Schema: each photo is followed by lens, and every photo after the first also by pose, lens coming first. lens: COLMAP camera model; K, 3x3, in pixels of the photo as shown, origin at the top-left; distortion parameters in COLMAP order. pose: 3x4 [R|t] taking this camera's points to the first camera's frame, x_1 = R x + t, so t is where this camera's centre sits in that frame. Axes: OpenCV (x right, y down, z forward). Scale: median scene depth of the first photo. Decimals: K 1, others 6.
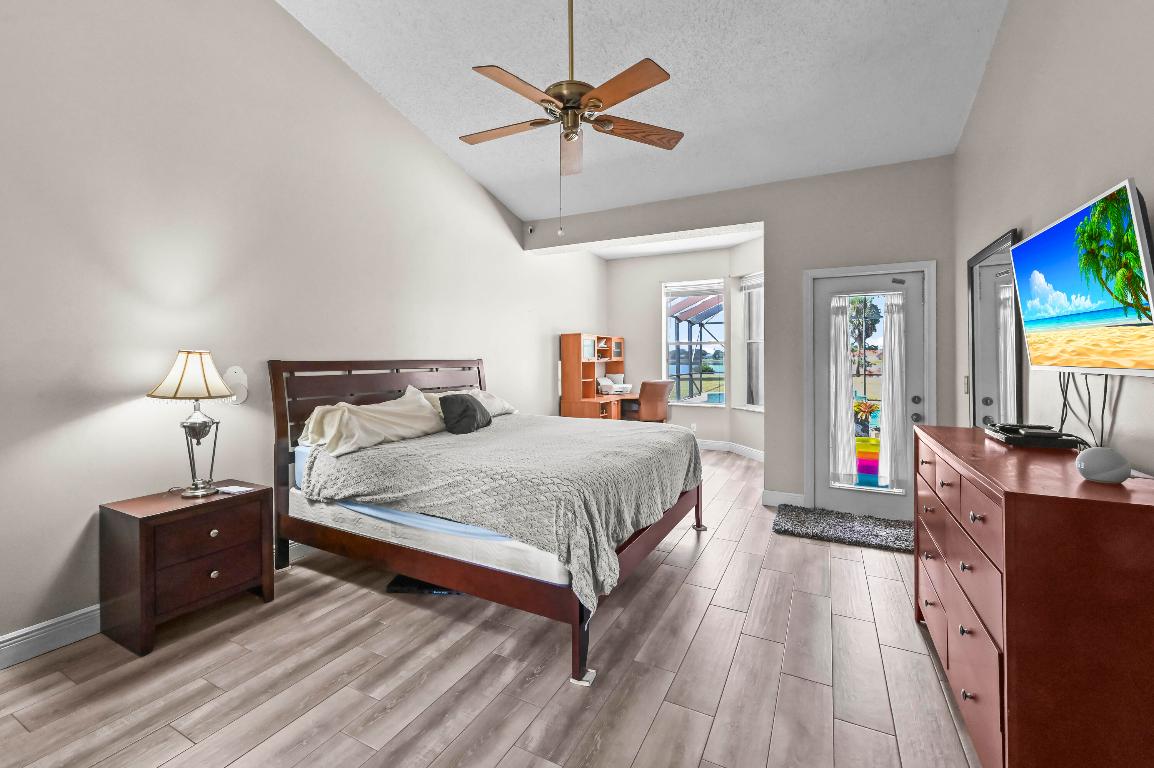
lens RADIAL K [[462.5, 0, 570.7], [0, 462.5, 362.1], [0, 0, 1]] dist [0.010058, -0.000072]
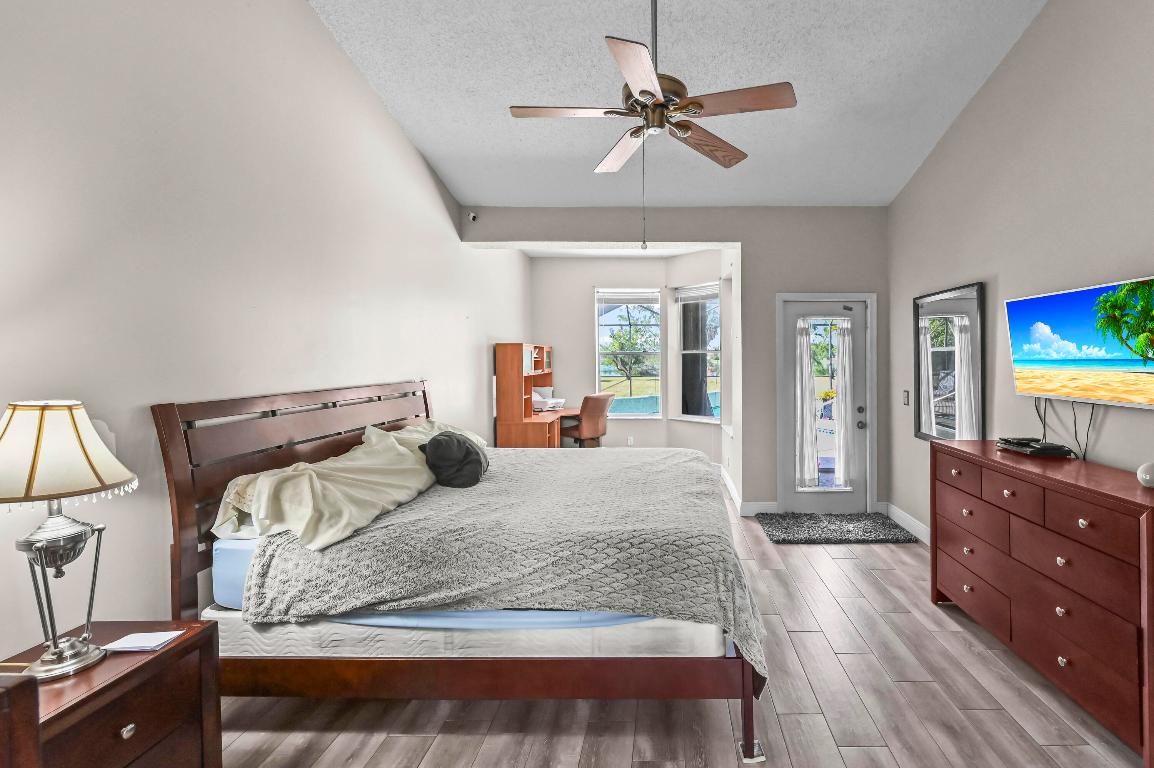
lens RADIAL K [[496.7, 0, 650.4], [0, 496.7, 365.7], [0, 0, 1]] dist [0.010697, -0.000462]
pose [[0.892412, -0.009954, 0.451112, -0.360638], [0.006762, 0.999939, 0.008686, -0.054166], [-0.451172, -0.004701, 0.892425, 0.137670]]
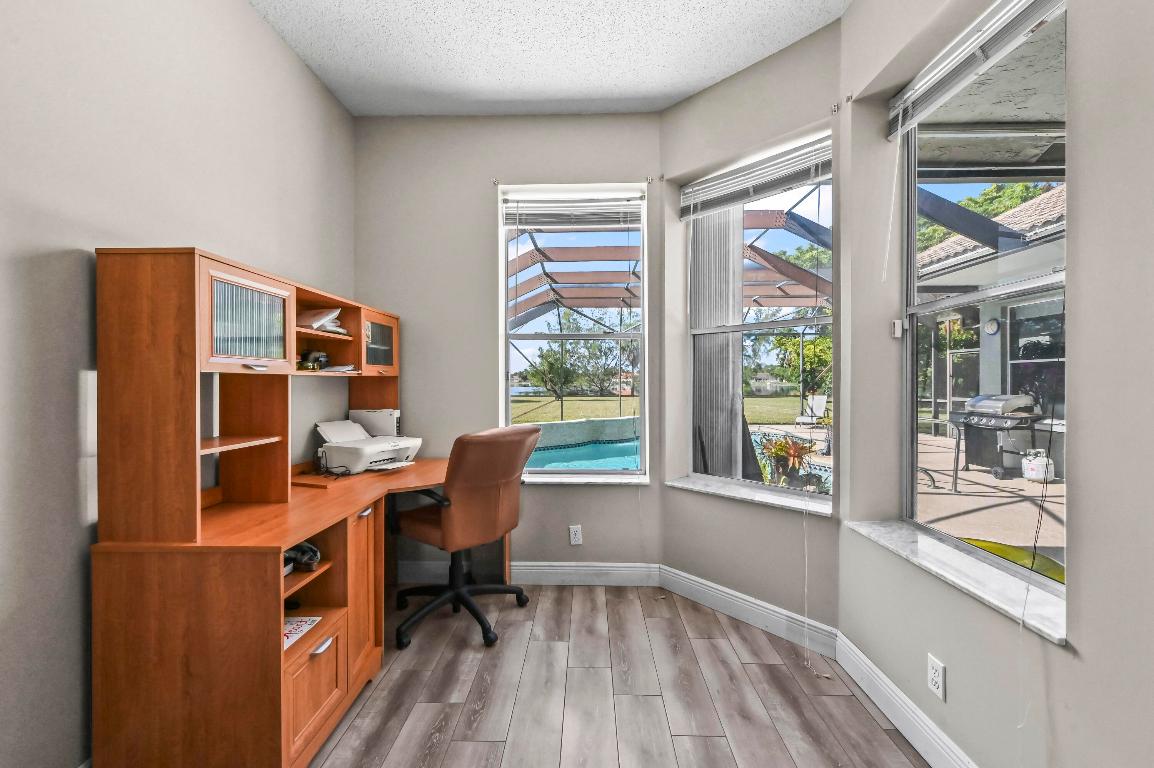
lens RADIAL K [[462.5, 0, 581.2], [0, 462.5, 385.2], [0, 0, 1]] dist [0.010058, -0.000072]
pose [[0.888032, -0.001724, 0.459778, 0.172567], [0.000606, 0.999996, 0.002579, 0.009573], [-0.459781, -0.002011, 0.888030, 1.401329]]
